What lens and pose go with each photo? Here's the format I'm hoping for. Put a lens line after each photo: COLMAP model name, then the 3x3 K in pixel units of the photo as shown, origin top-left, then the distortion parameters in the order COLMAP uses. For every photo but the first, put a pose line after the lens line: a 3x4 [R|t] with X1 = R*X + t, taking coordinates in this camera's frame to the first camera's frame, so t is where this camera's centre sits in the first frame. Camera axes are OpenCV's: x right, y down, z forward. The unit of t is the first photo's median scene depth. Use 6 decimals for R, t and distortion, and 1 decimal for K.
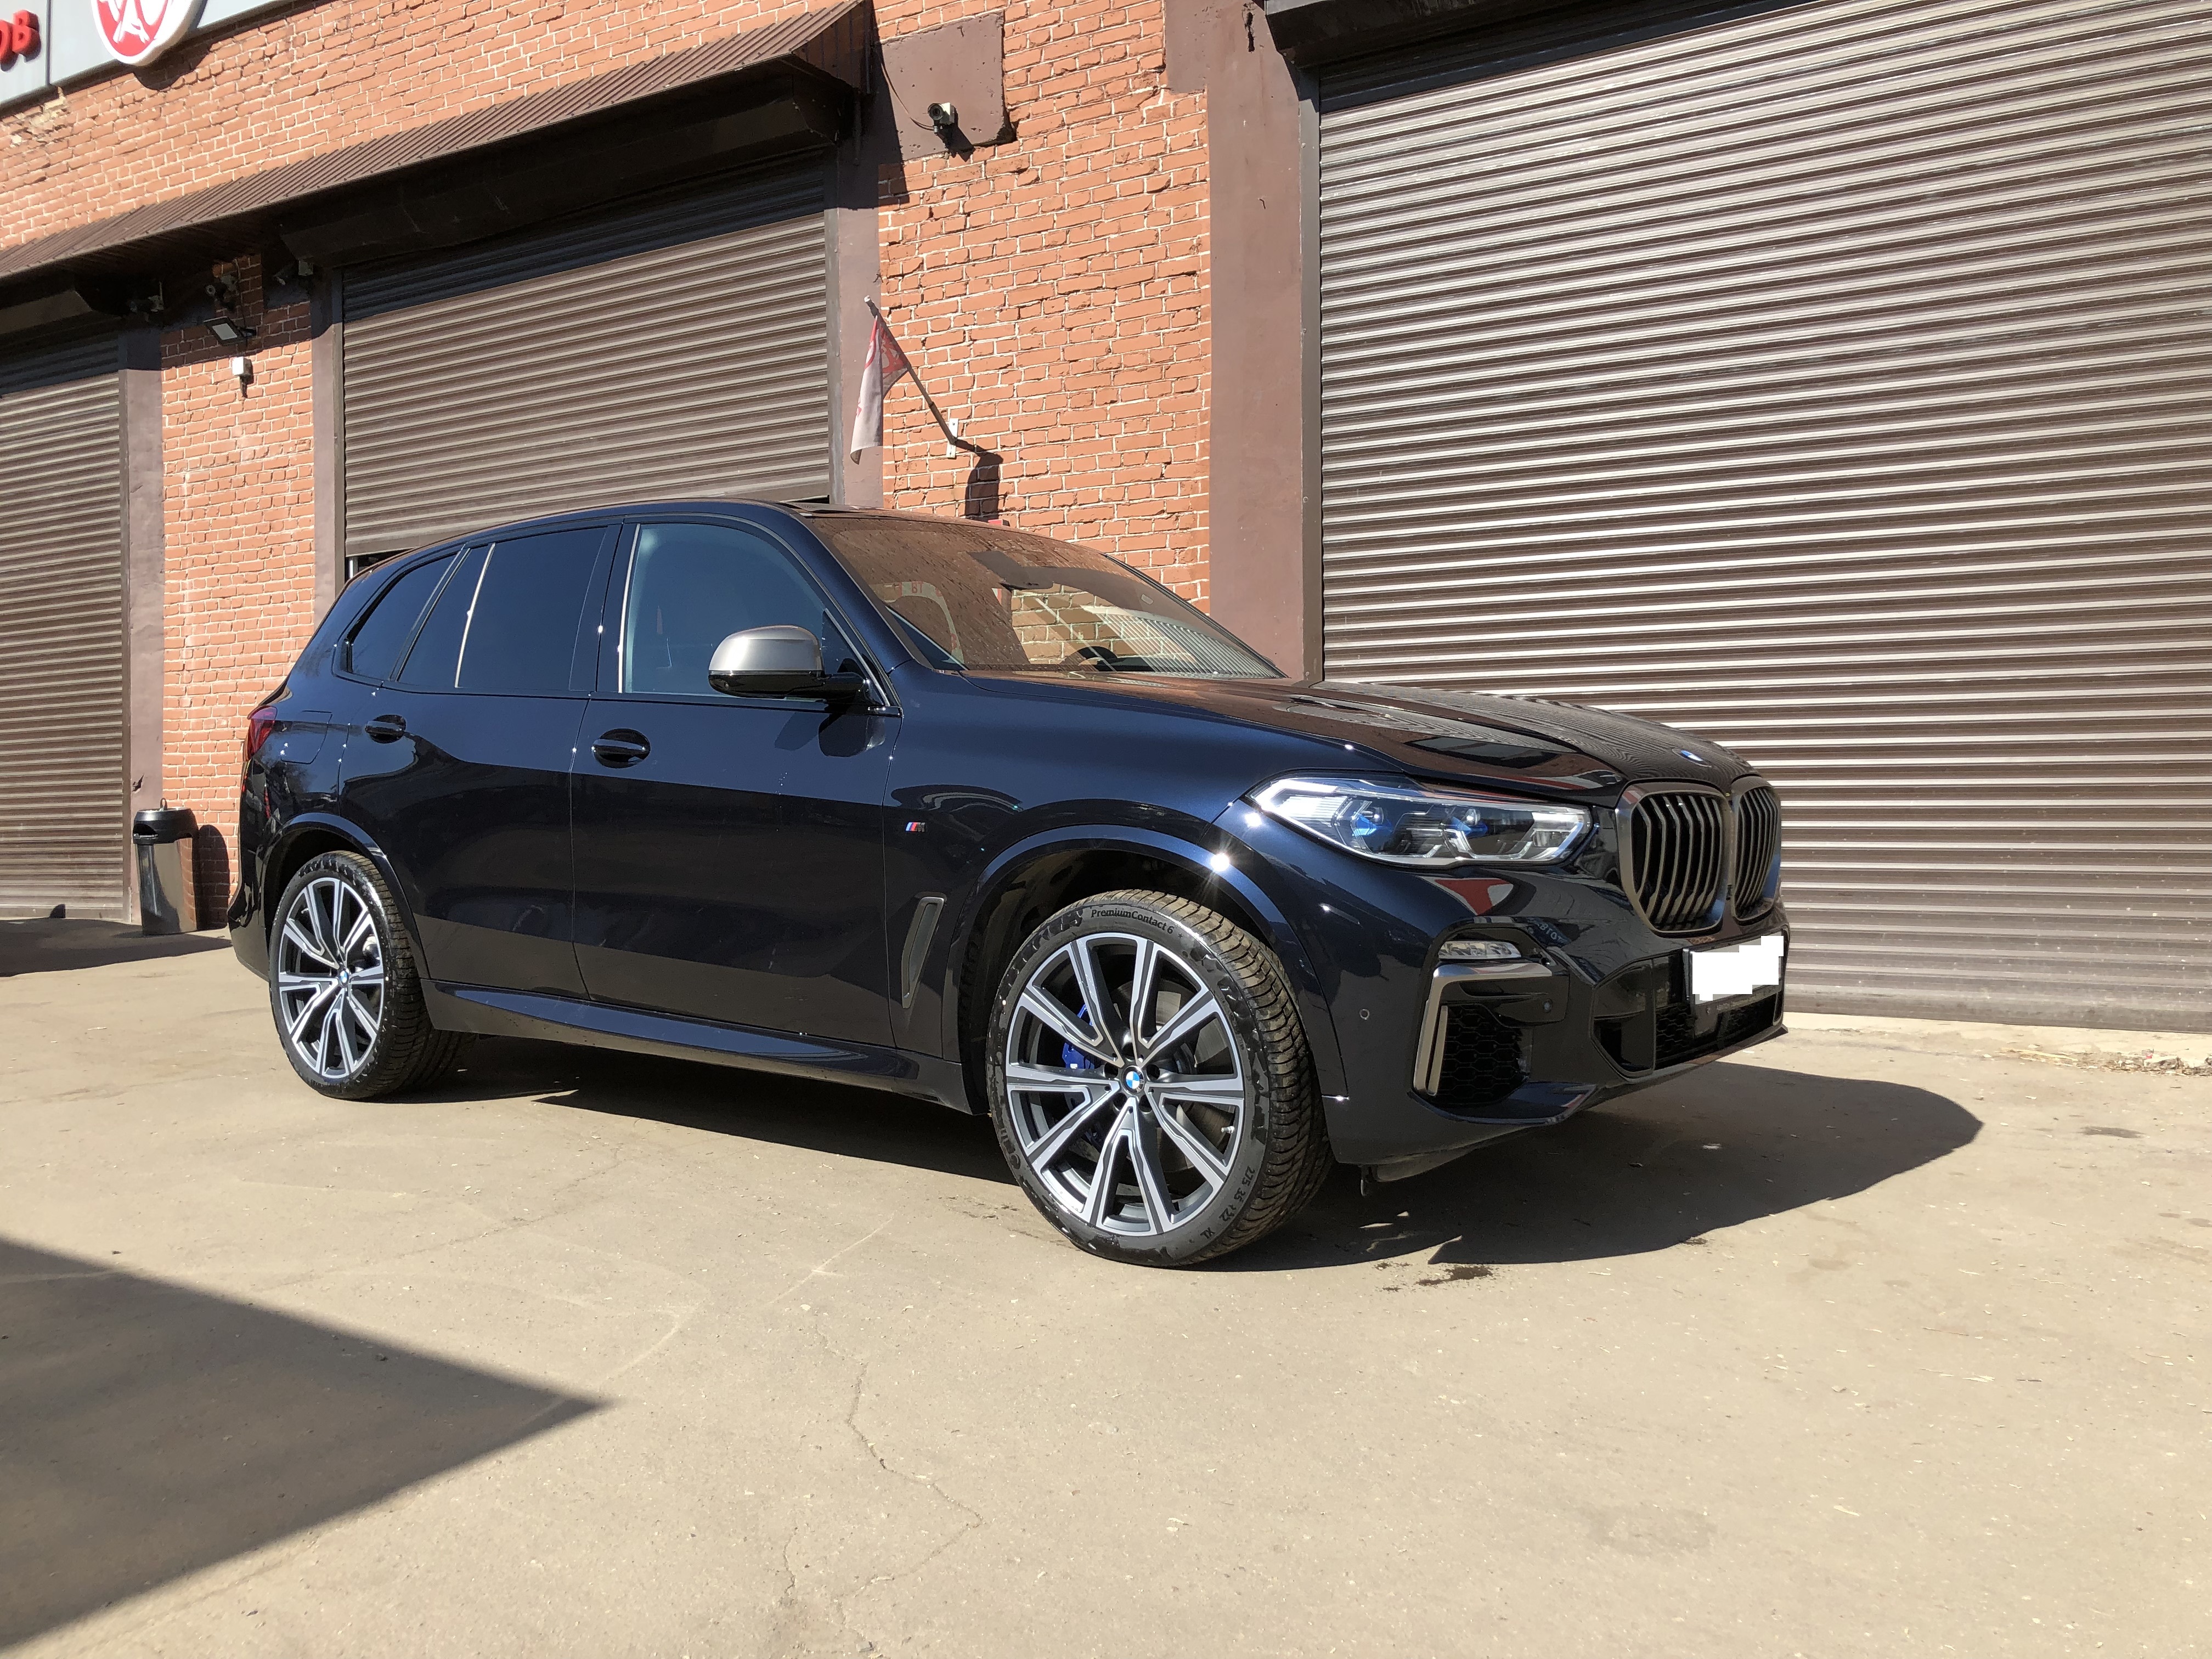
lens RADIAL K [[1806.0, 0, 1103.7], [0, 1806.0, 830.3], [0, 0, 1]] dist [0.015423, -0.013024]
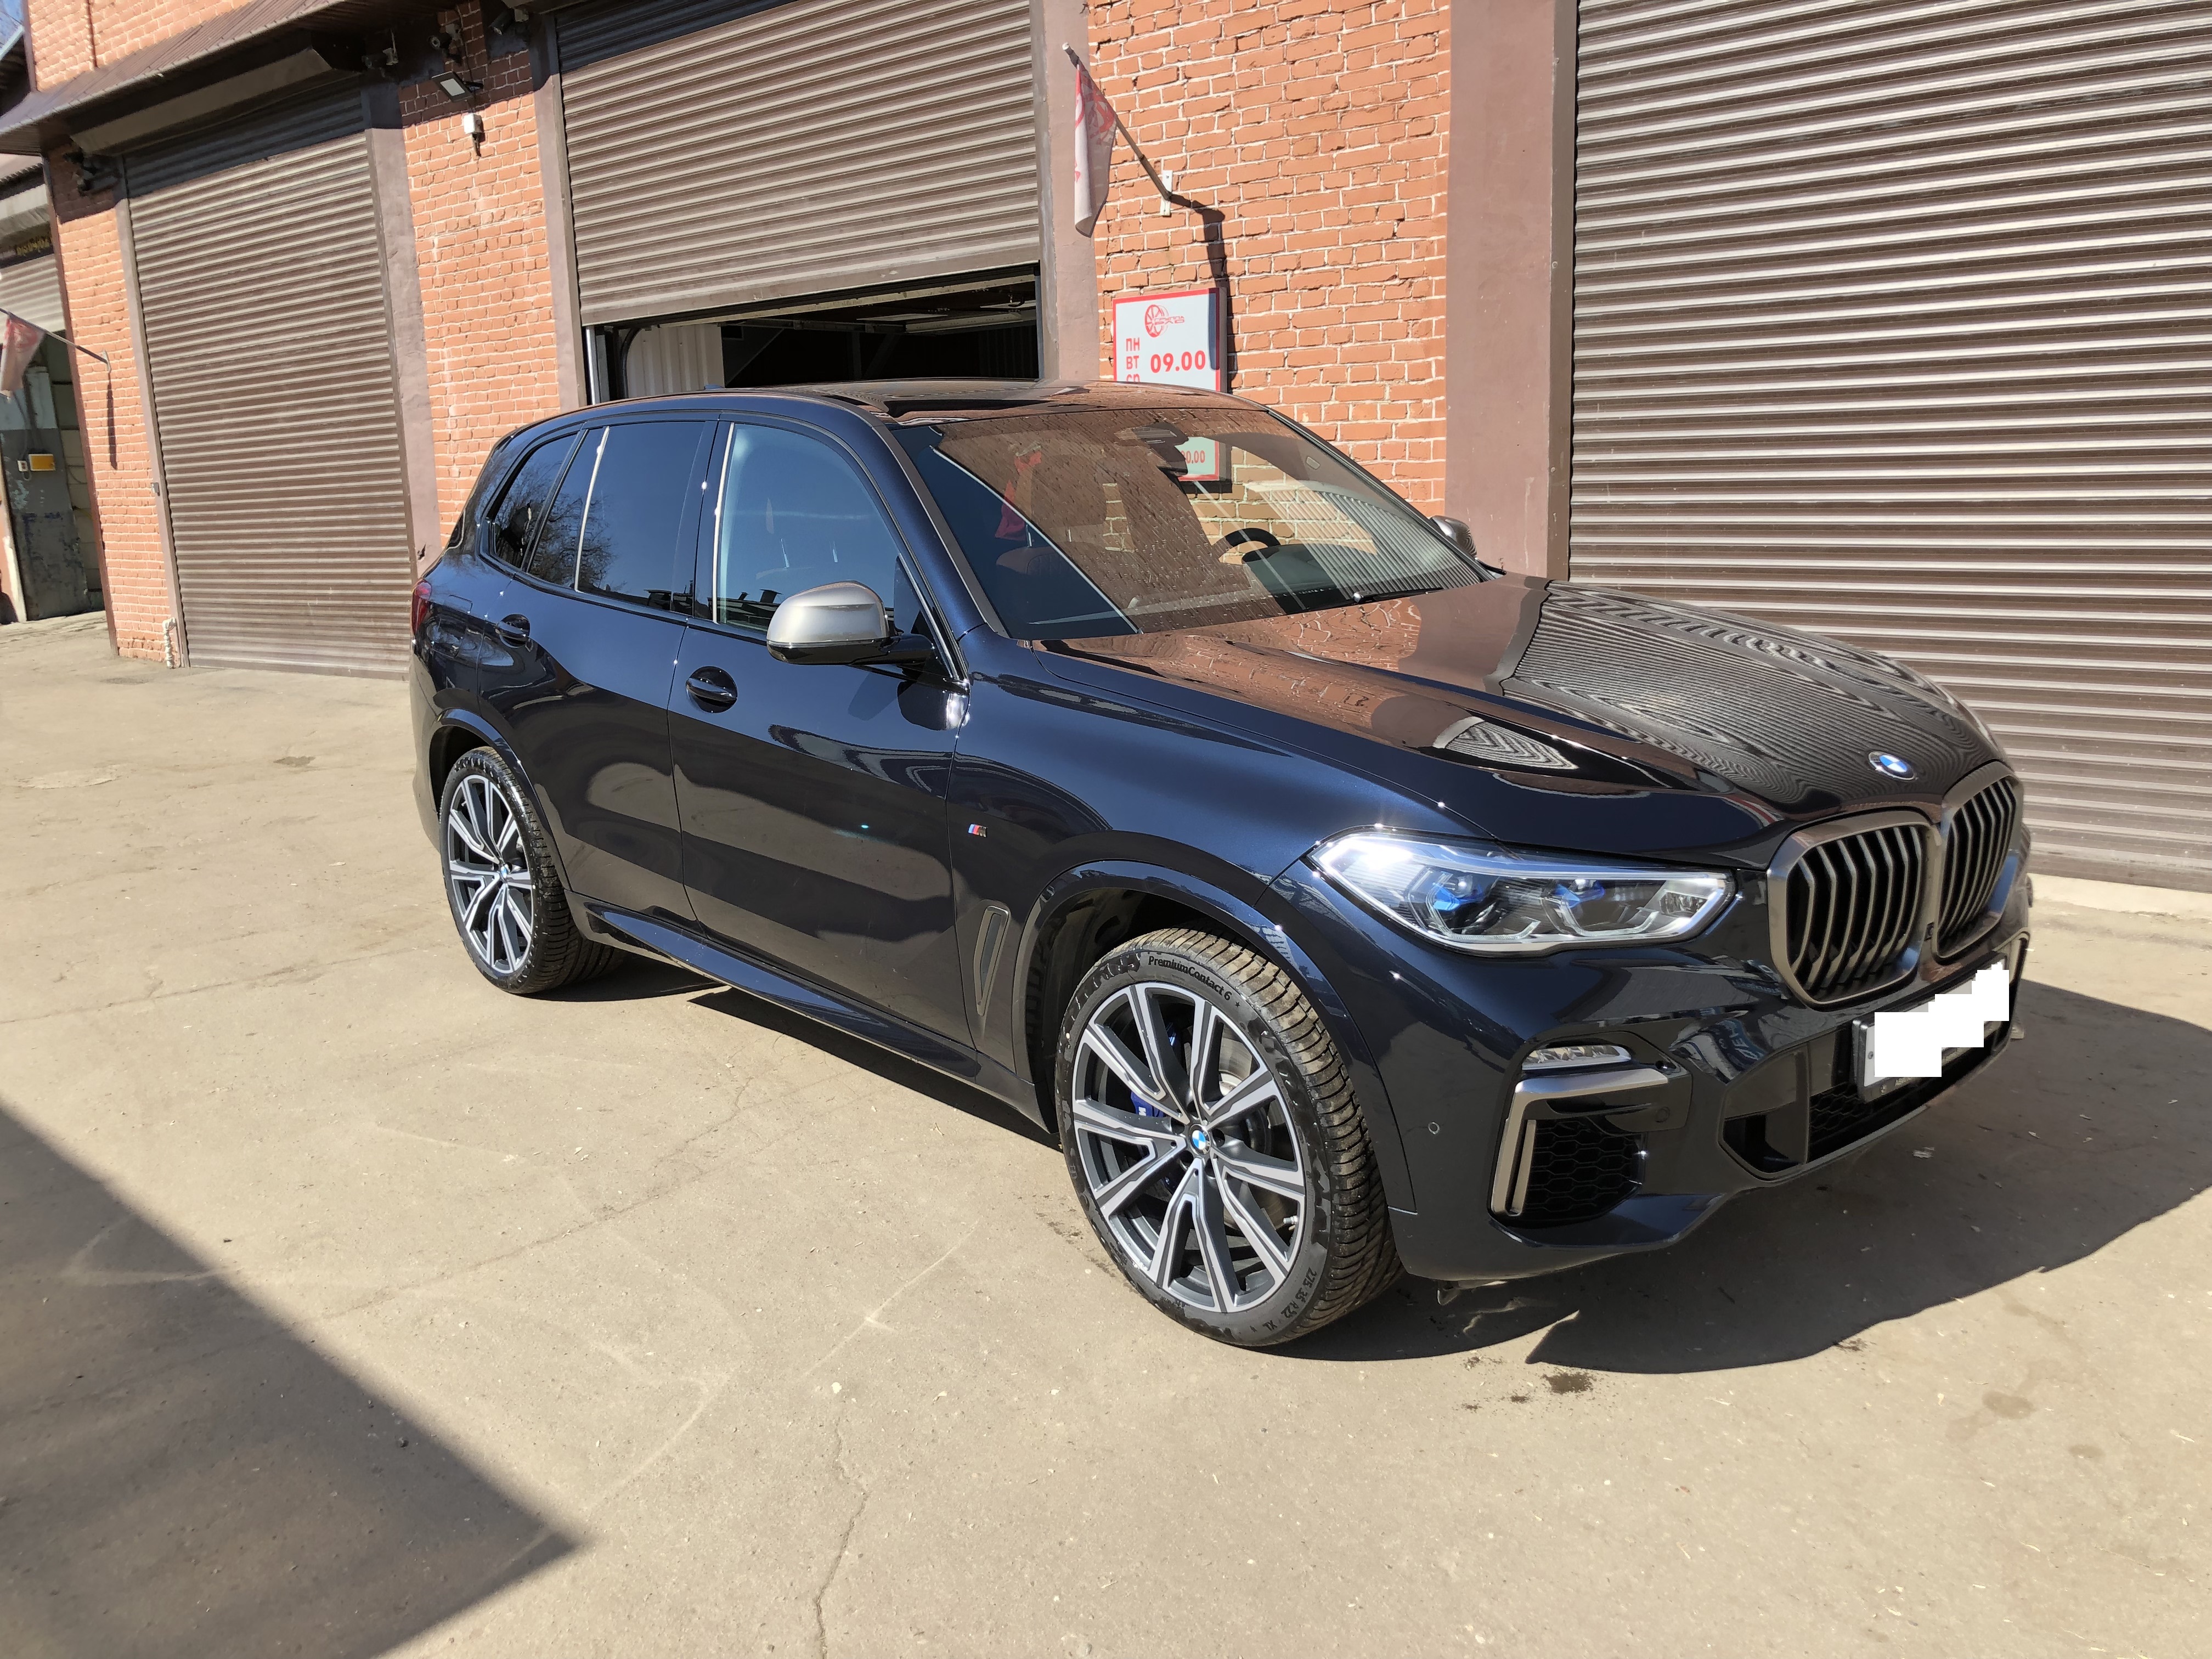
lens RADIAL K [[1806.0, 0, 1105.2], [0, 1806.0, 830.5], [0, 0, 1]] dist [0.015423, -0.013024]
pose [[0.983210, 0.011844, -0.182092, 0.085031], [0.022877, 0.982018, 0.187395, -0.117495], [0.181037, -0.188414, 0.965259, 0.098487]]
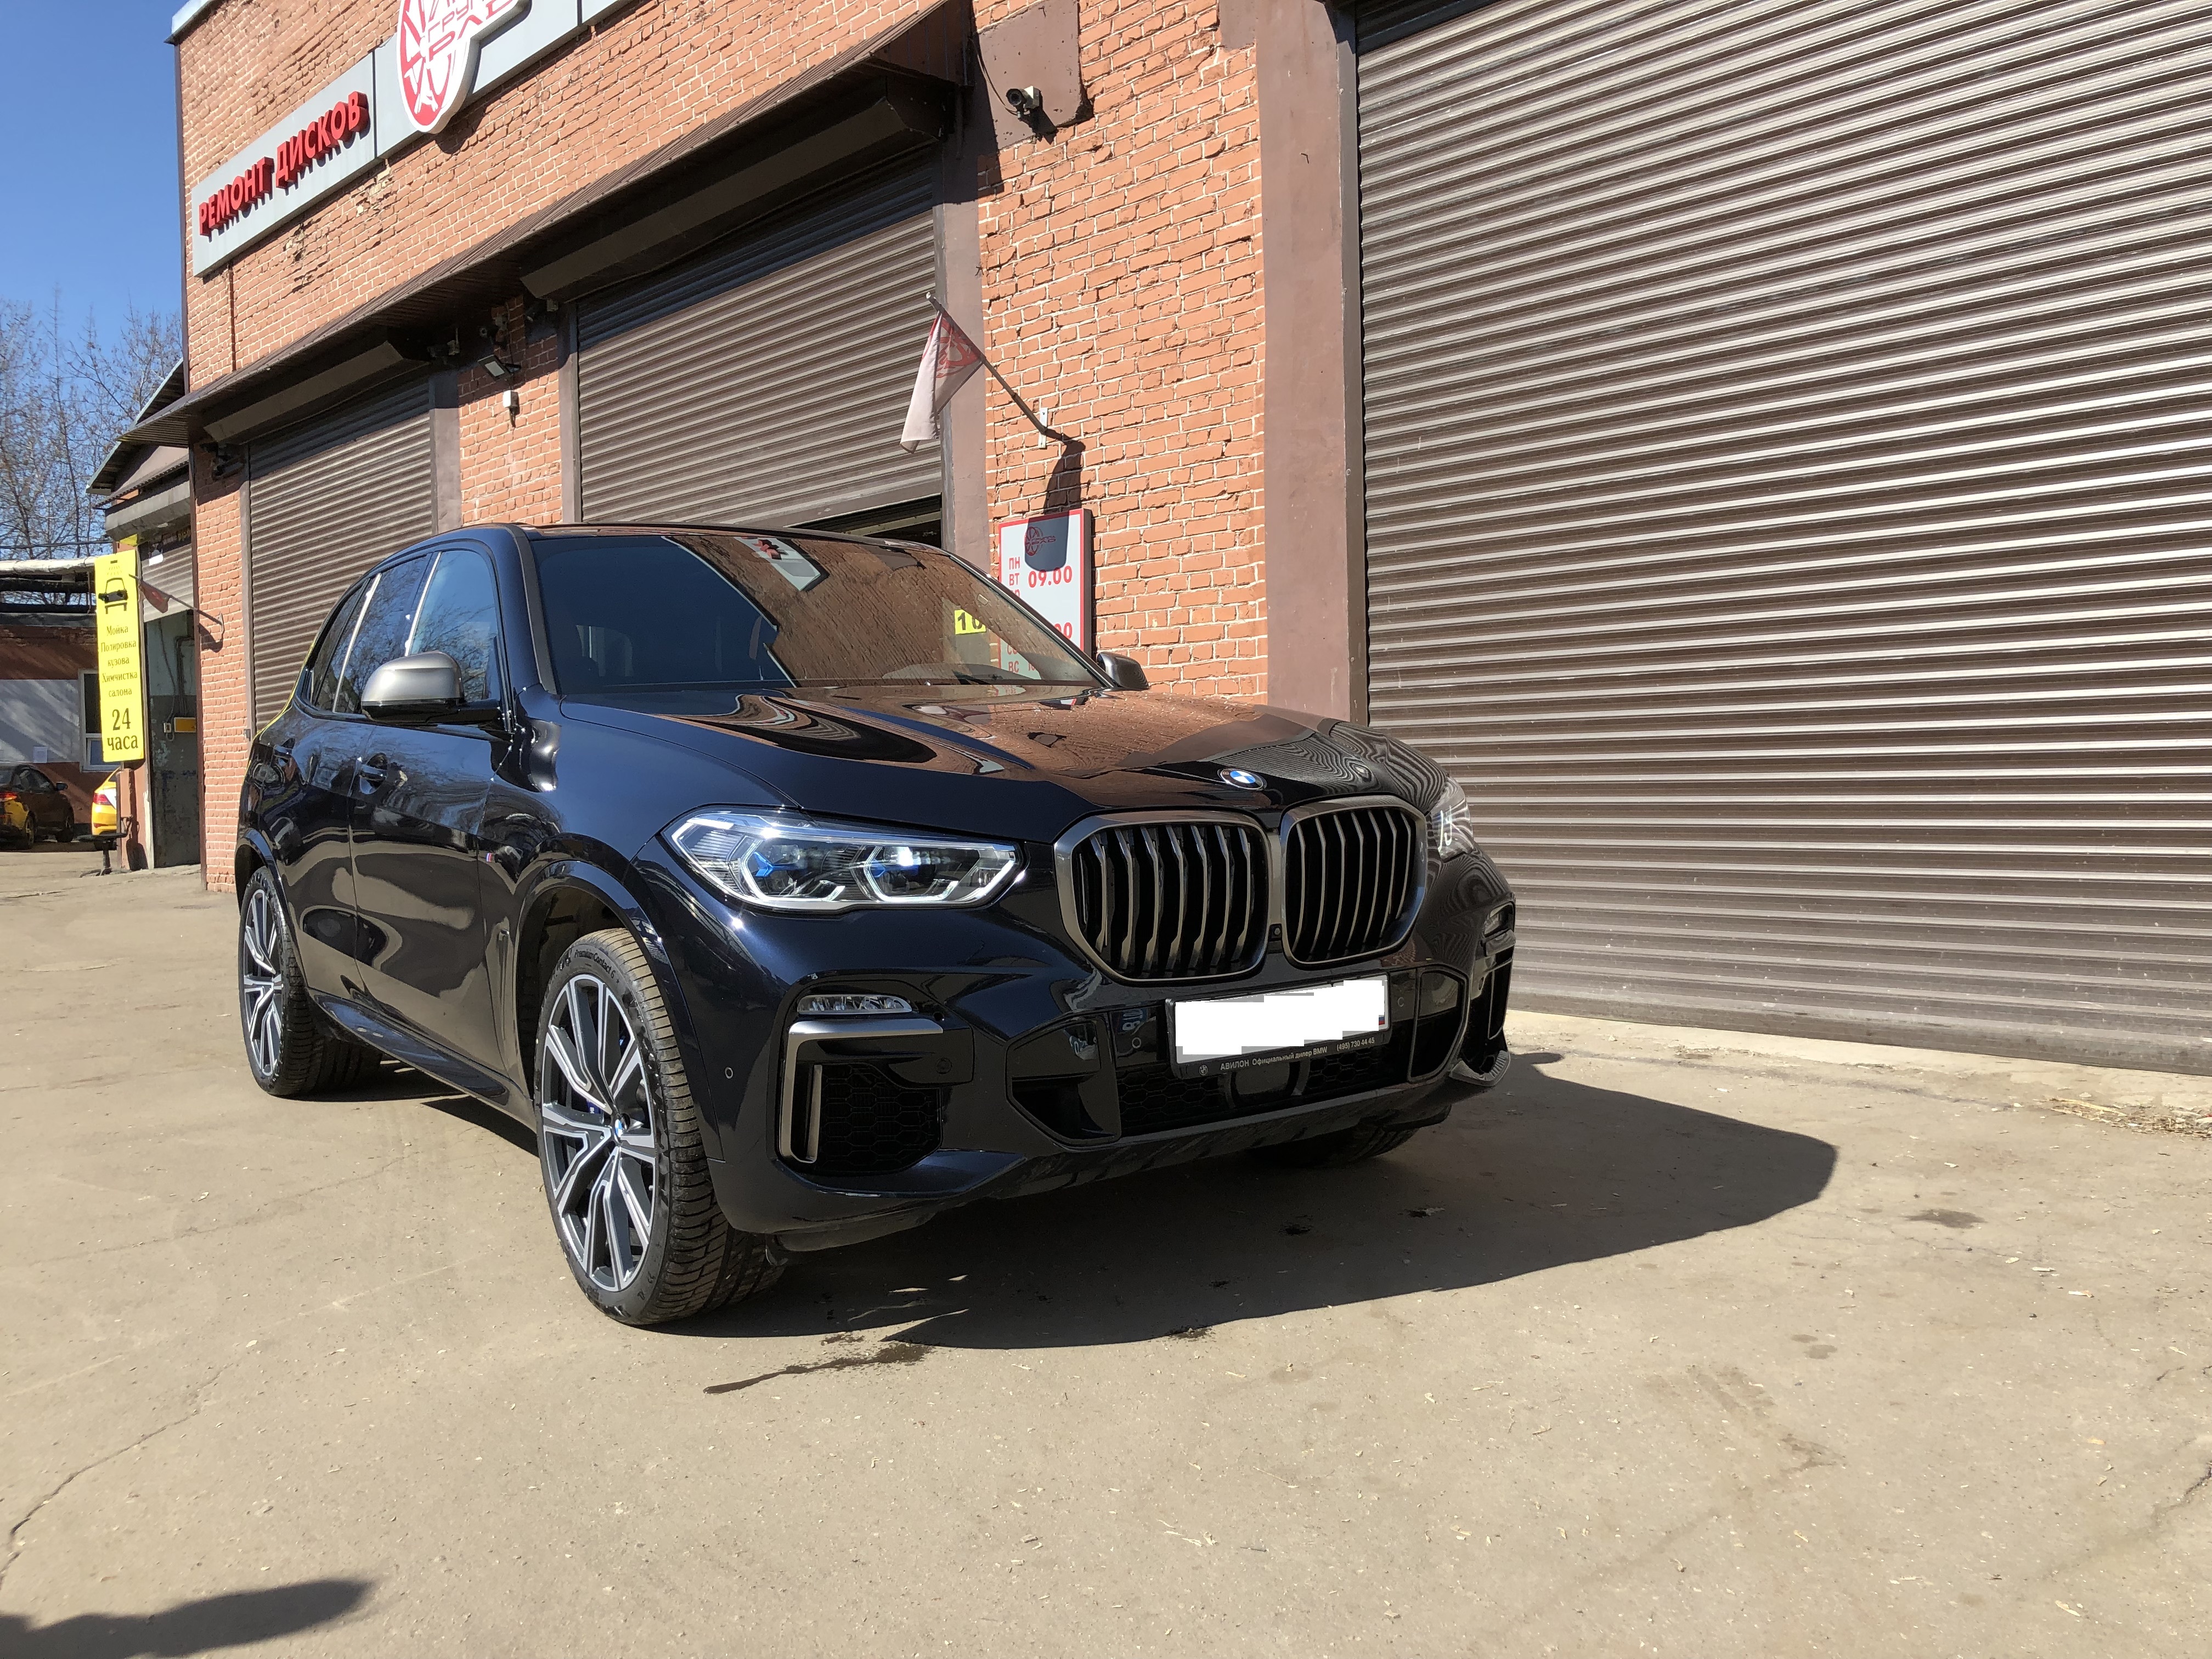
lens RADIAL K [[1806.0, 0, 1106.2], [0, 1806.0, 820.4], [0, 0, 1]] dist [0.015423, -0.013024]
pose [[0.961832, -0.006993, -0.273552, 0.341151], [0.010097, 0.999900, 0.009941, -0.020081], [0.273455, -0.012324, 0.961806, 0.095396]]
